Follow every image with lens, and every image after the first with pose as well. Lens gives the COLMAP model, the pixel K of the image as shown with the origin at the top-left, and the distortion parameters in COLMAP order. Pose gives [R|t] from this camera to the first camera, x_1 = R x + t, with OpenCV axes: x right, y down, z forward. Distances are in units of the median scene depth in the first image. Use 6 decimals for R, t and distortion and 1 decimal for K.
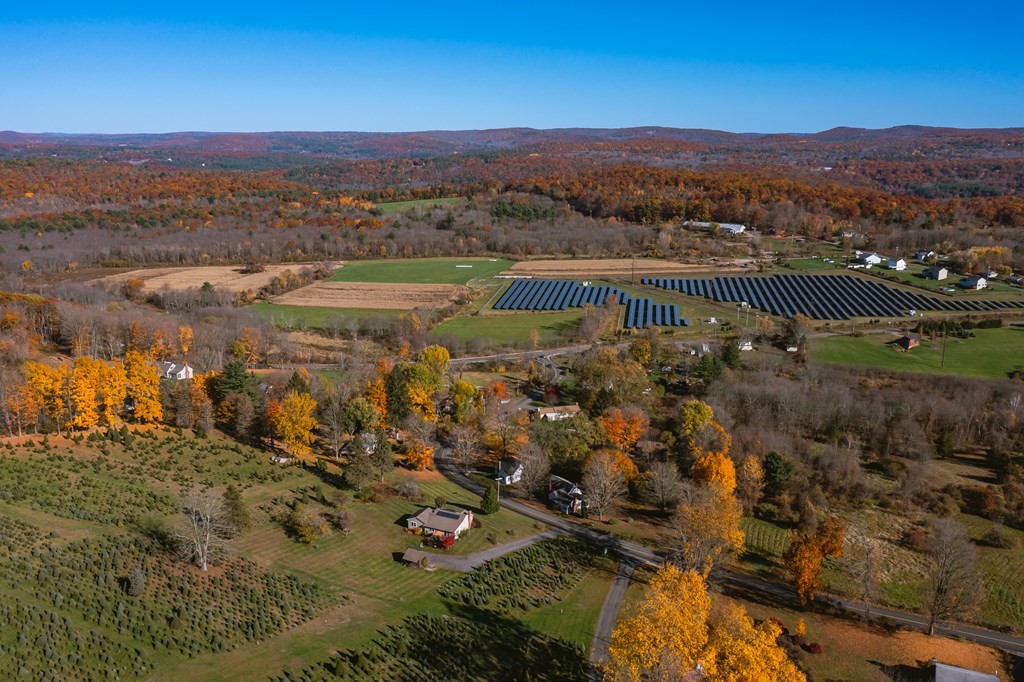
lens RADIAL K [[814.4, 0, 512.0], [0, 814.4, 341.0], [0, 0, 1]] dist [-0.003501, -0.002845]
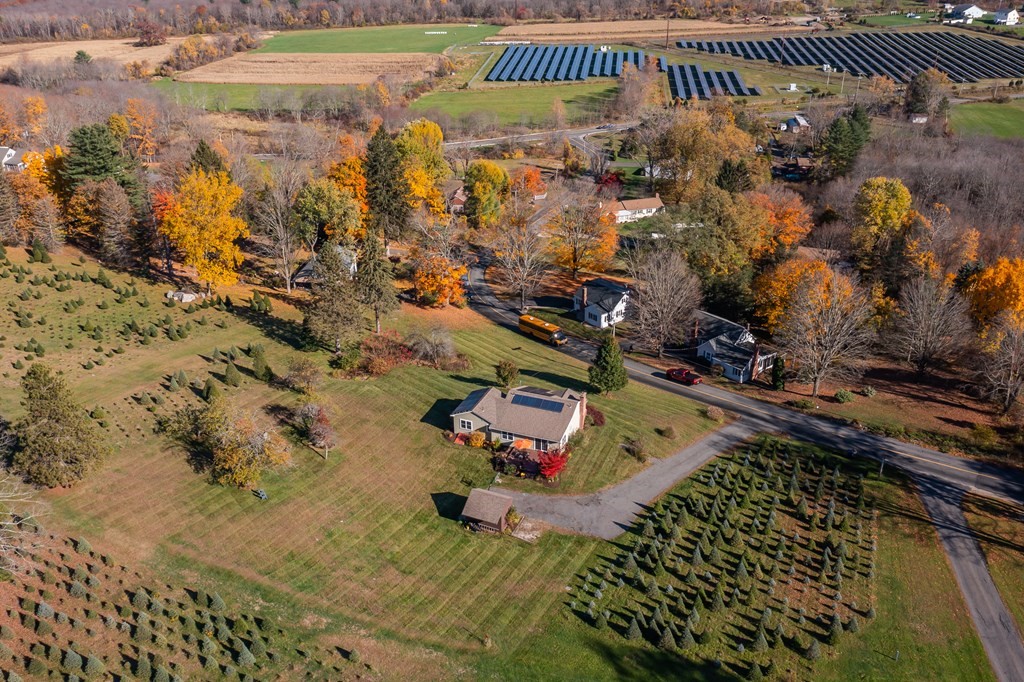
lens RADIAL K [[814.4, 0, 512.0], [0, 814.4, 341.0], [0, 0, 1]] dist [-0.003501, -0.002845]
pose [[0.997567, -0.033755, 0.061002, -0.093958], [0.020022, 0.976825, 0.213101, 0.059613], [-0.066782, -0.211361, 0.975124, 0.422531]]
